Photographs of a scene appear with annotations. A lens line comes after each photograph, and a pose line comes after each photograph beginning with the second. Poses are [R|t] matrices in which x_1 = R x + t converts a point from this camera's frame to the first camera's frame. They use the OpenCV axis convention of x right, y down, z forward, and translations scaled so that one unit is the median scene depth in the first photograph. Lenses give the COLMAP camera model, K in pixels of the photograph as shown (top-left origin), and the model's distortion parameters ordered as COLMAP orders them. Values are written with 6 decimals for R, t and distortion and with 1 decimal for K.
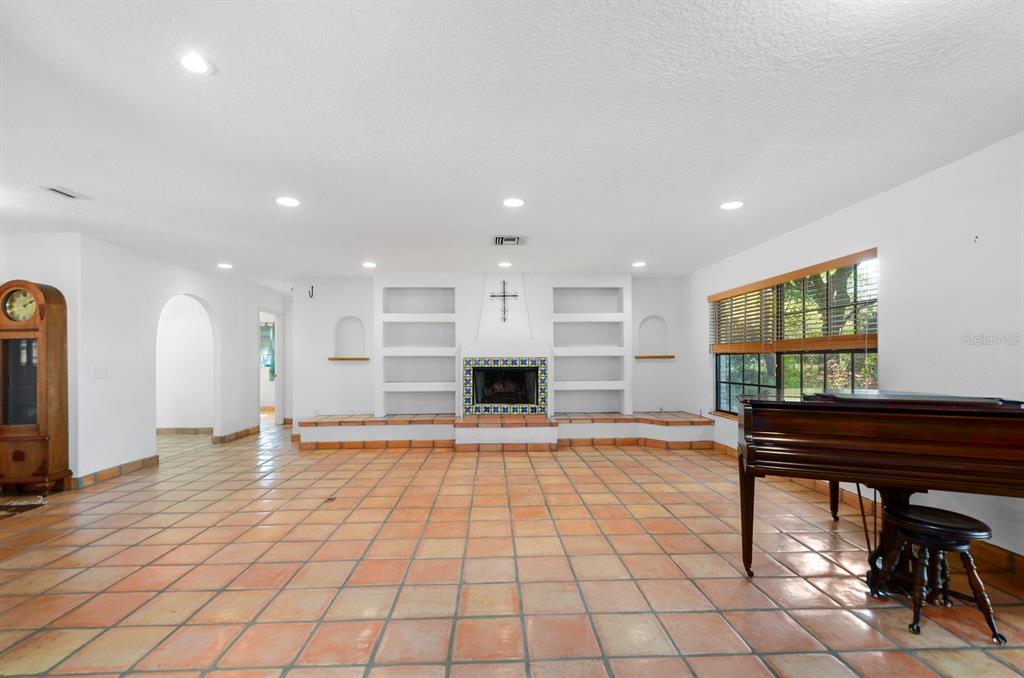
lens RADIAL K [[450.7, 0, 511.3], [0, 450.7, 349.8], [0, 0, 1]] dist [0.002798, 0.000140]
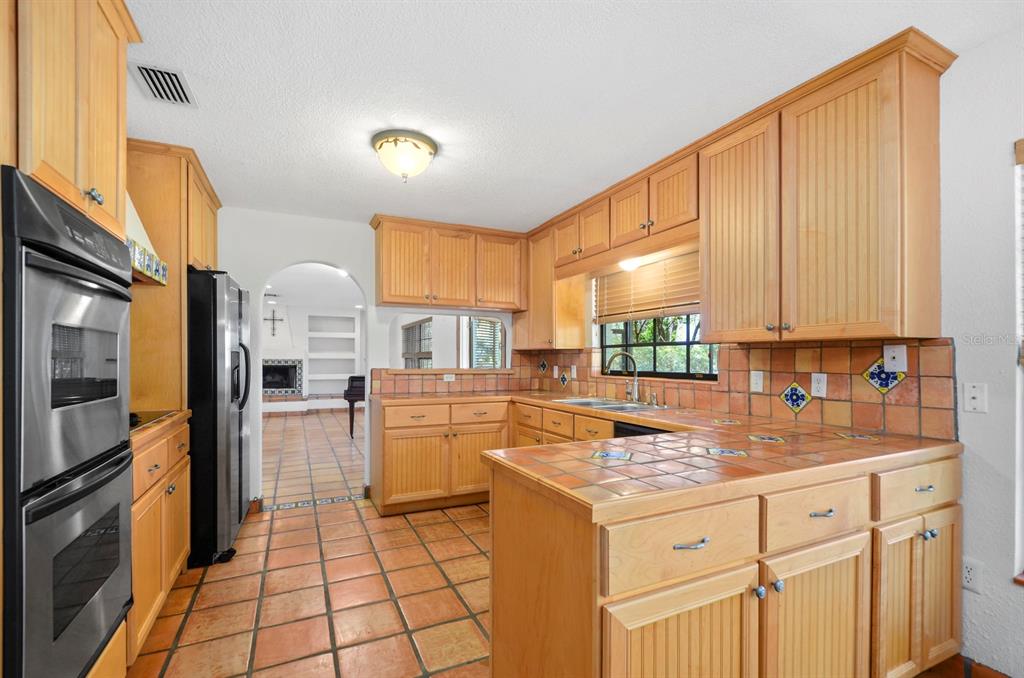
lens RADIAL K [[450.7, 0, 514.4], [0, 450.7, 355.9], [0, 0, 1]] dist [0.002798, 0.000140]
pose [[0.915908, 0.013017, 0.401177, 0.125318], [-0.018030, 0.999799, 0.008723, -0.023013], [-0.400983, -0.015223, 0.915959, -0.781057]]
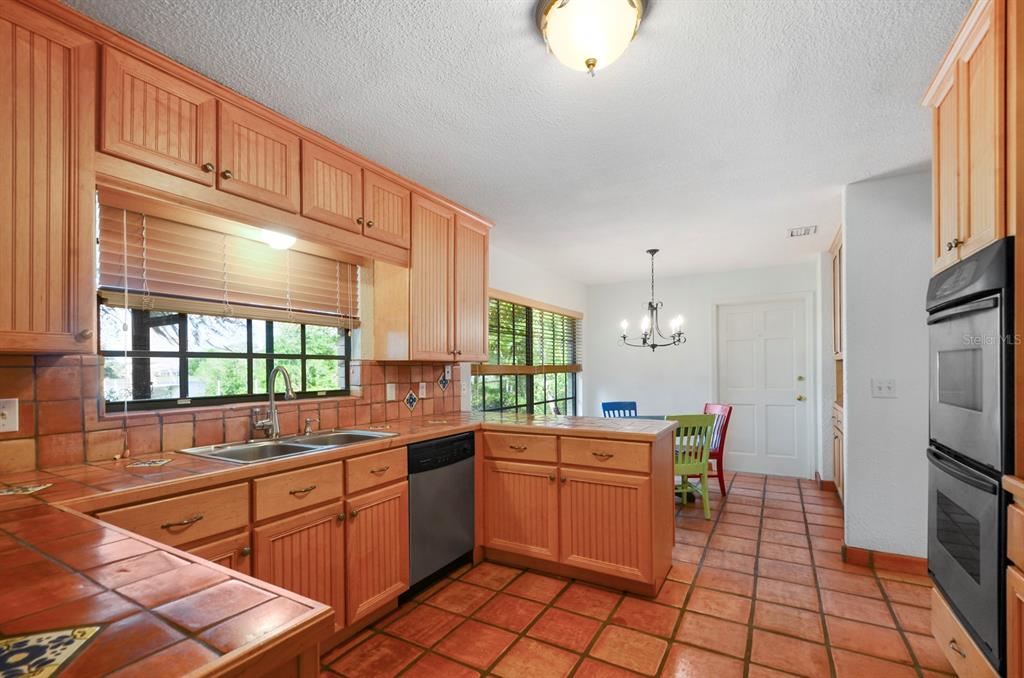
lens RADIAL K [[450.7, 0, 510.9], [0, 450.7, 370.0], [0, 0, 1]] dist [0.002798, 0.000140]
pose [[-0.838997, 0.026724, 0.543479, 0.035324], [0.014938, 0.999548, -0.026089, 0.035550], [-0.543930, -0.013770, -0.839017, 1.988043]]
